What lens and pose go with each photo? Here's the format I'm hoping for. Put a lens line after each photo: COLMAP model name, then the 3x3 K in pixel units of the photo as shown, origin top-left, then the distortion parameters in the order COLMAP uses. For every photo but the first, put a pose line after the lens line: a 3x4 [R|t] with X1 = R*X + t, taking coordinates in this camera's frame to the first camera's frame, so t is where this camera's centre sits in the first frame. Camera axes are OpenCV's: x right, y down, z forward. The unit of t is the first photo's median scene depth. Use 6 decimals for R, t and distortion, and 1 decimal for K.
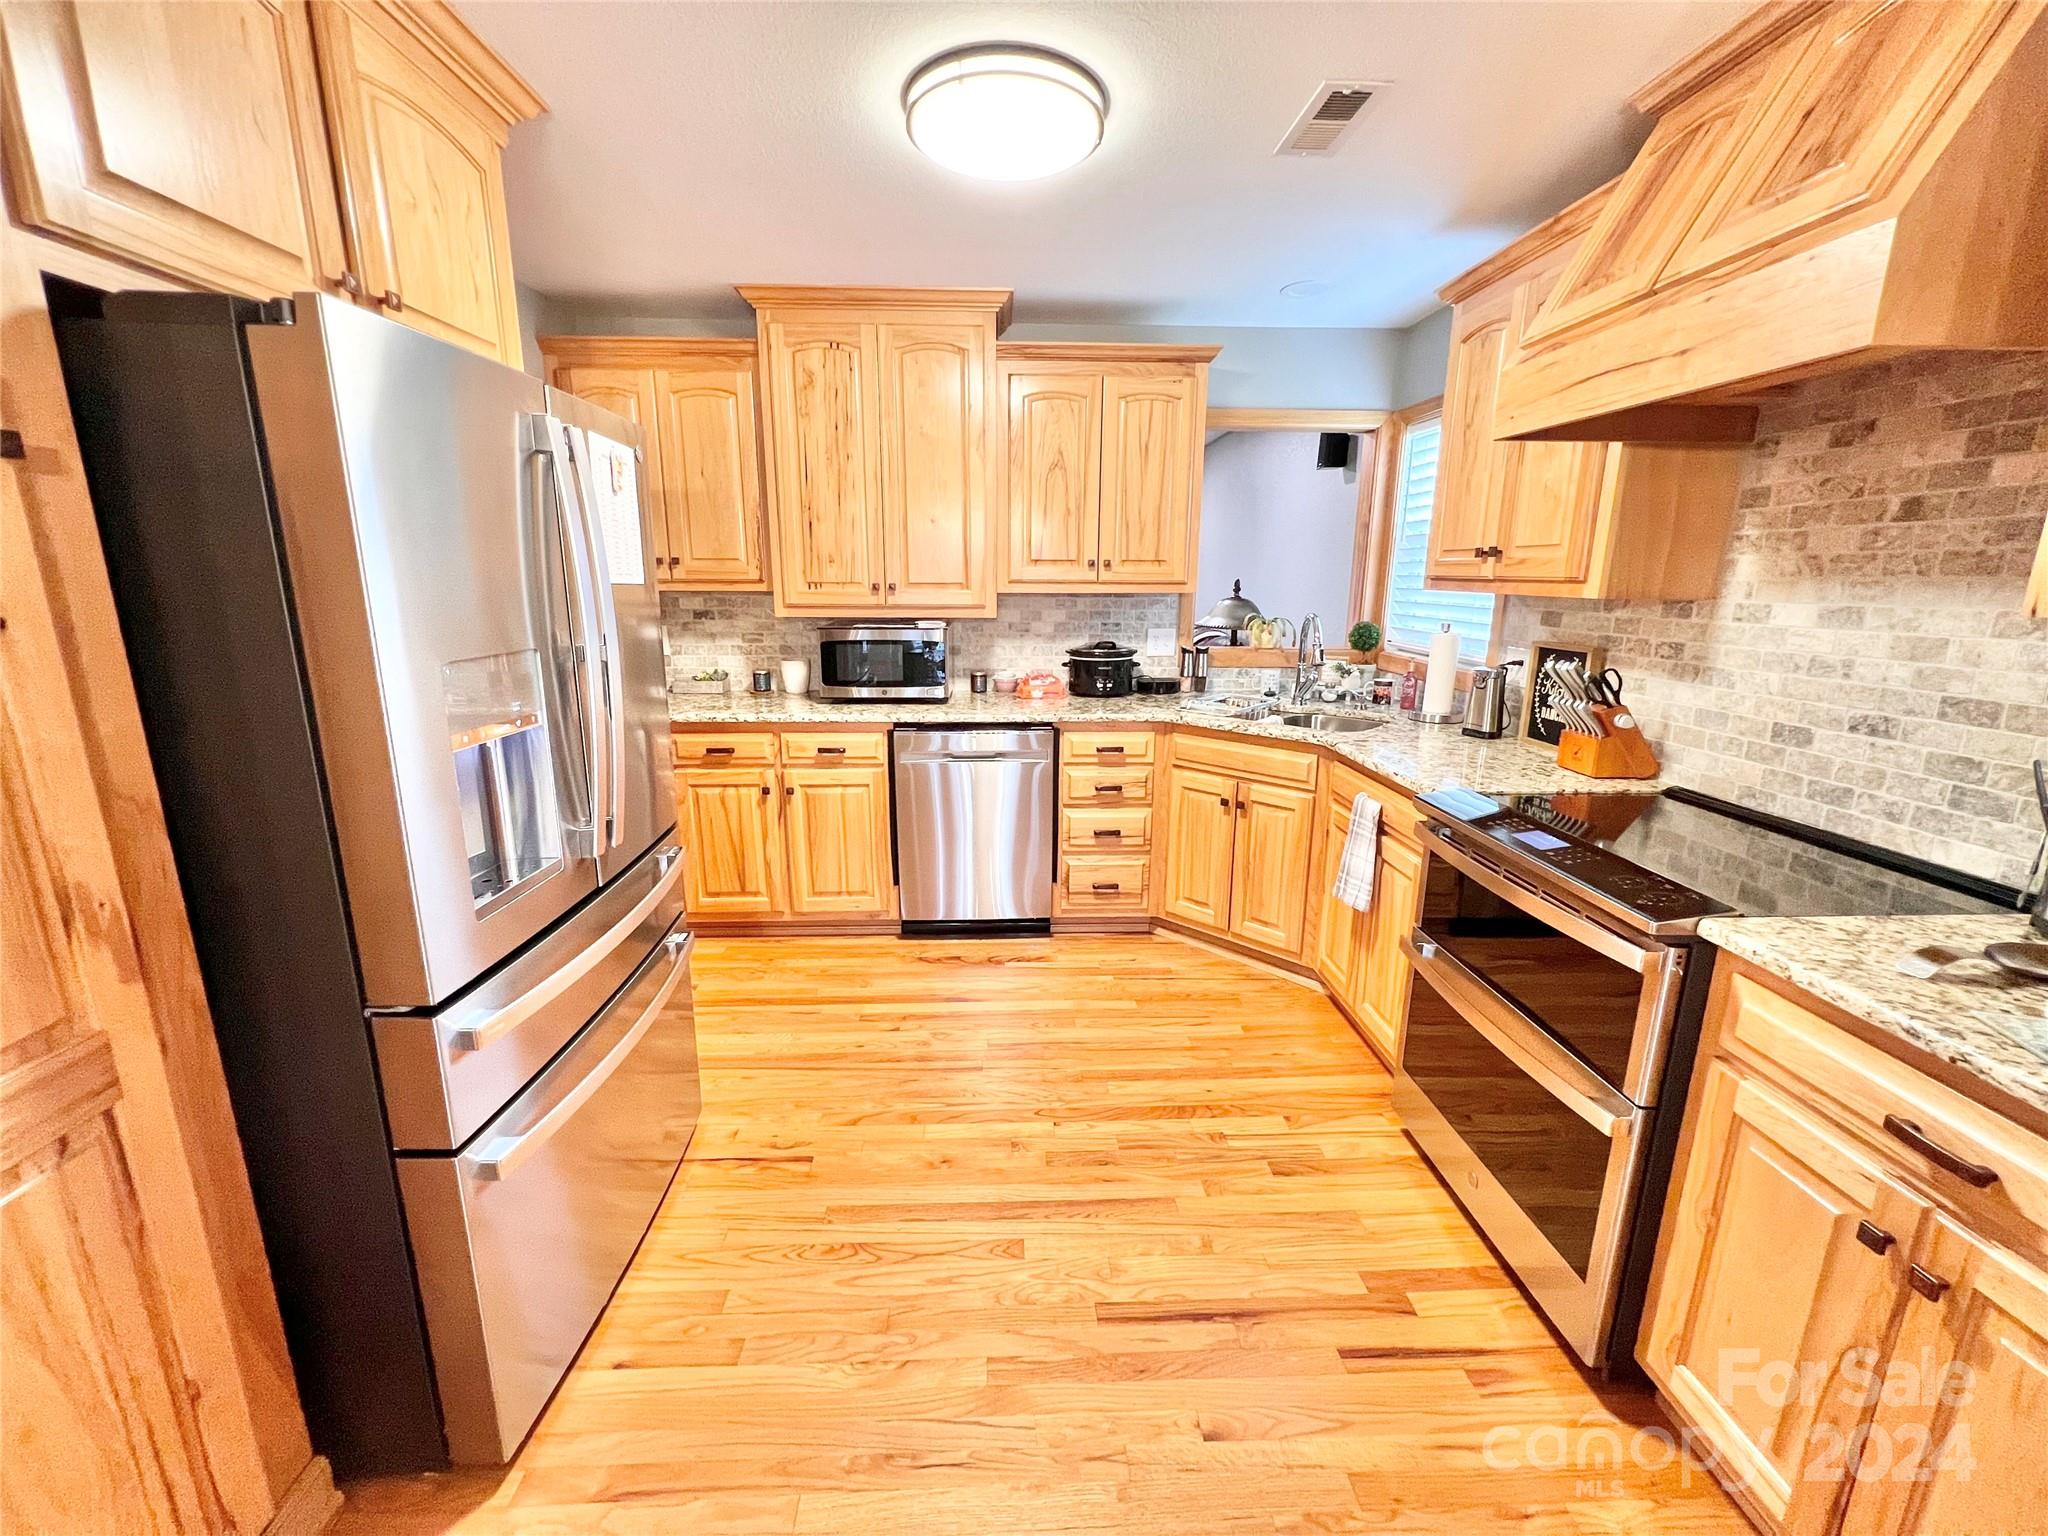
lens RADIAL K [[823.7, 0, 1022.7], [0, 823.7, 771.6], [0, 0, 1]] dist [-0.003372, 0.001073]
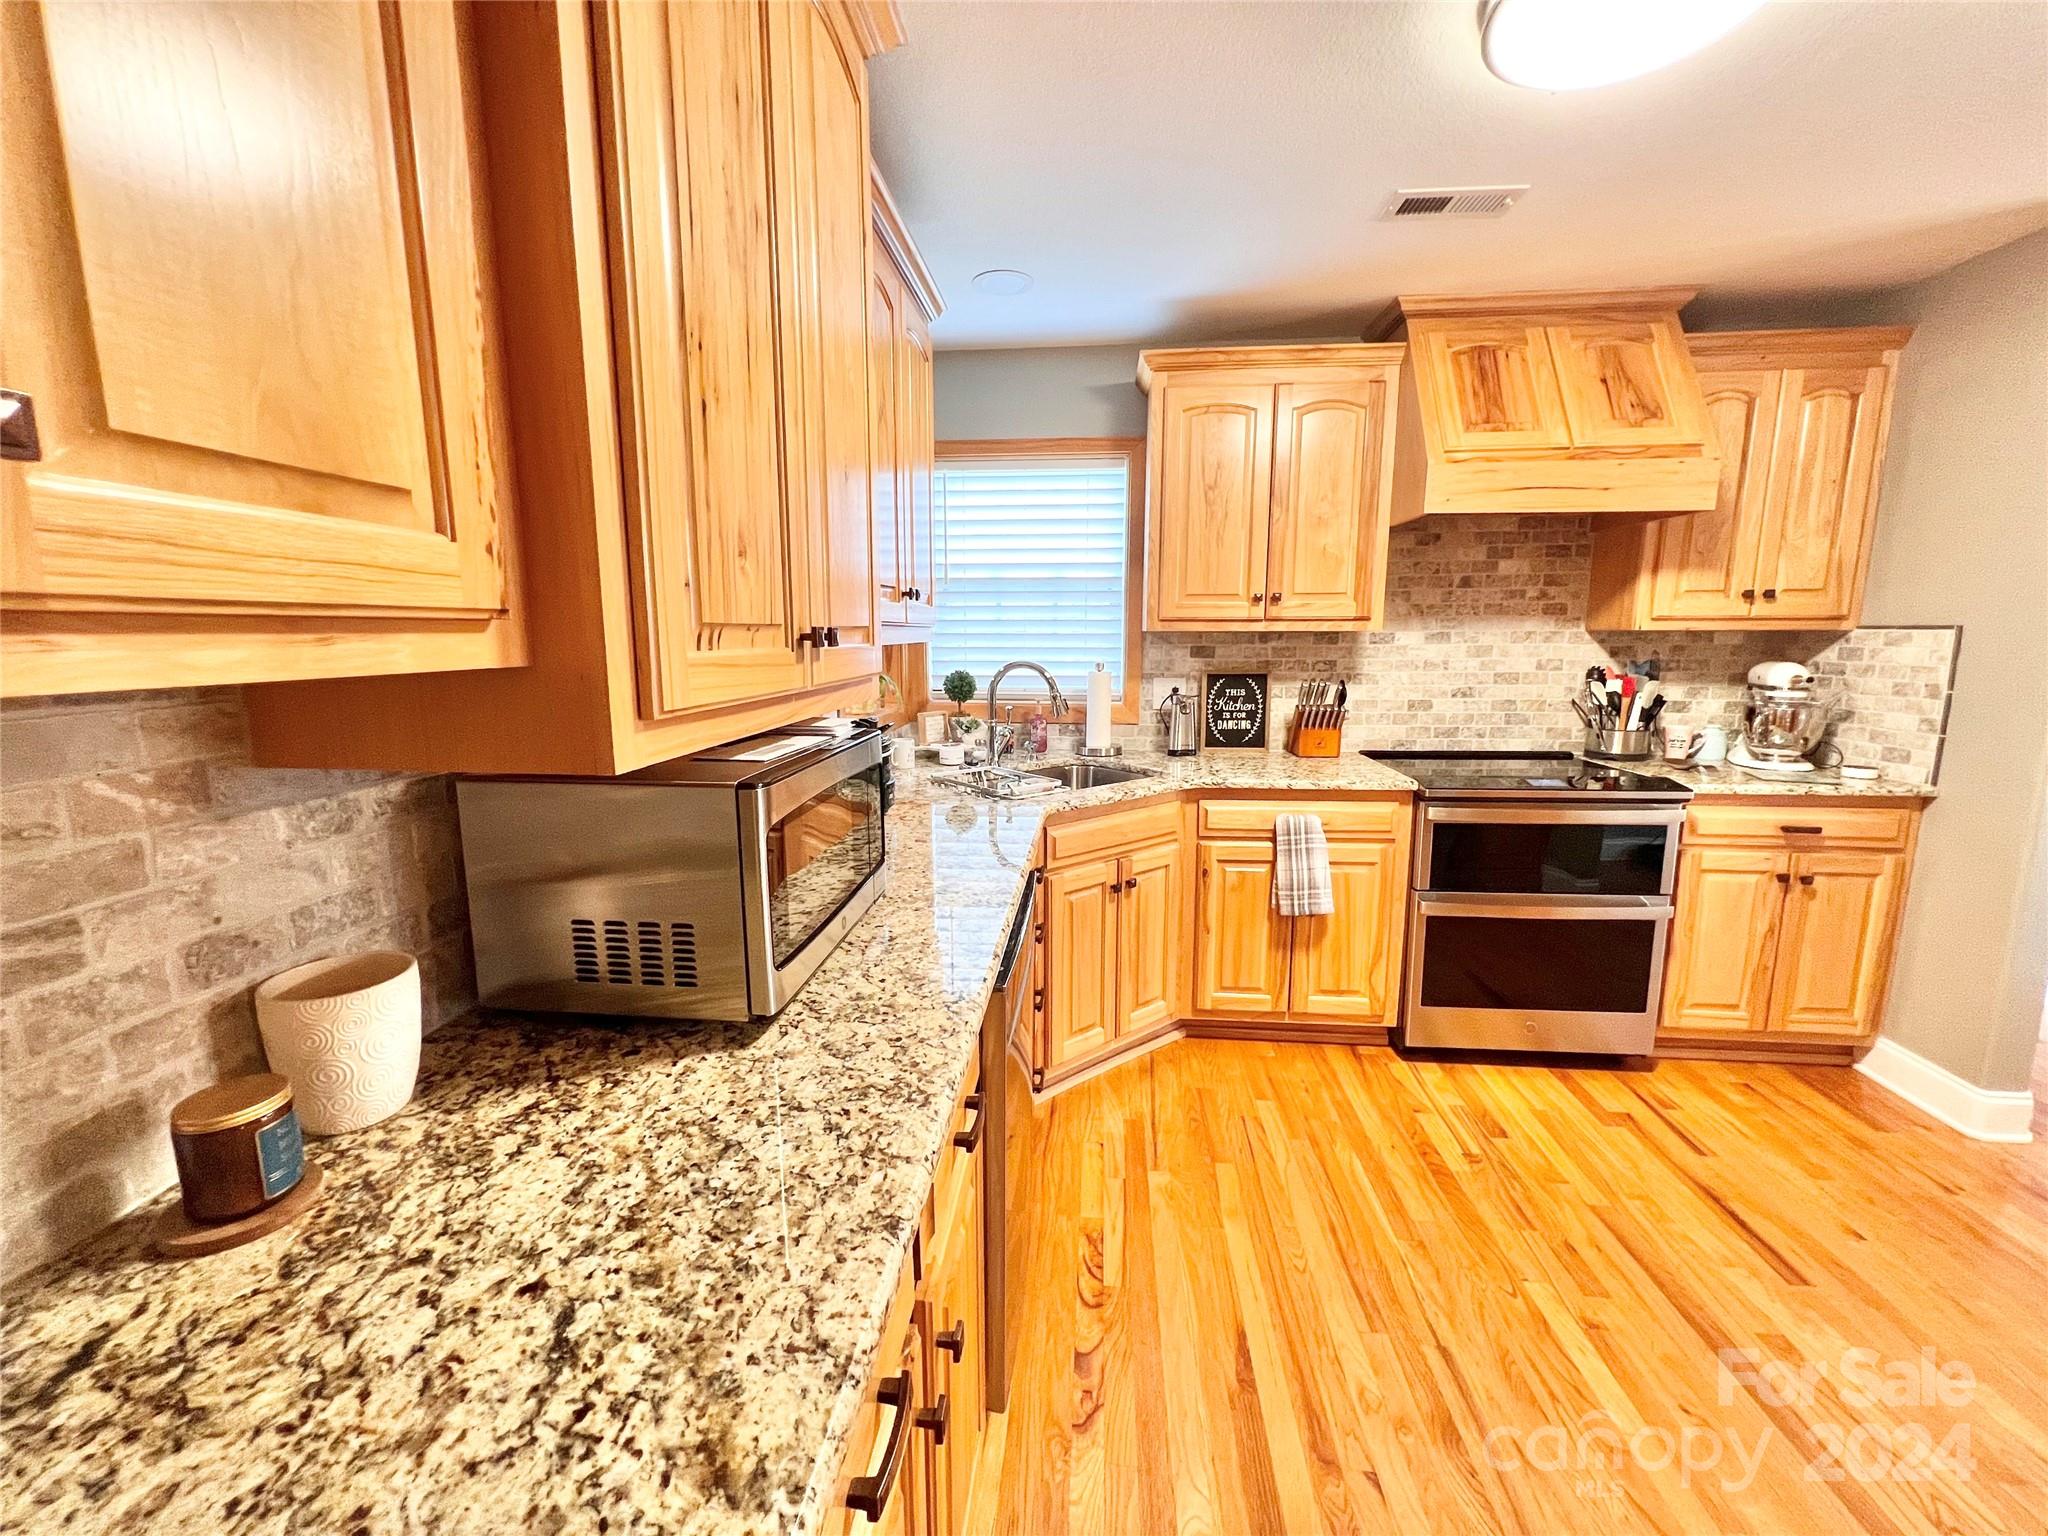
lens RADIAL K [[823.7, 0, 1020.0], [0, 823.7, 764.2], [0, 0, 1]] dist [-0.003372, 0.001073]
pose [[0.134727, -0.167200, 0.976674, -0.976211], [0.237946, 0.962279, 0.131913, -0.380053], [-0.961889, 0.214624, 0.169429, 1.642402]]
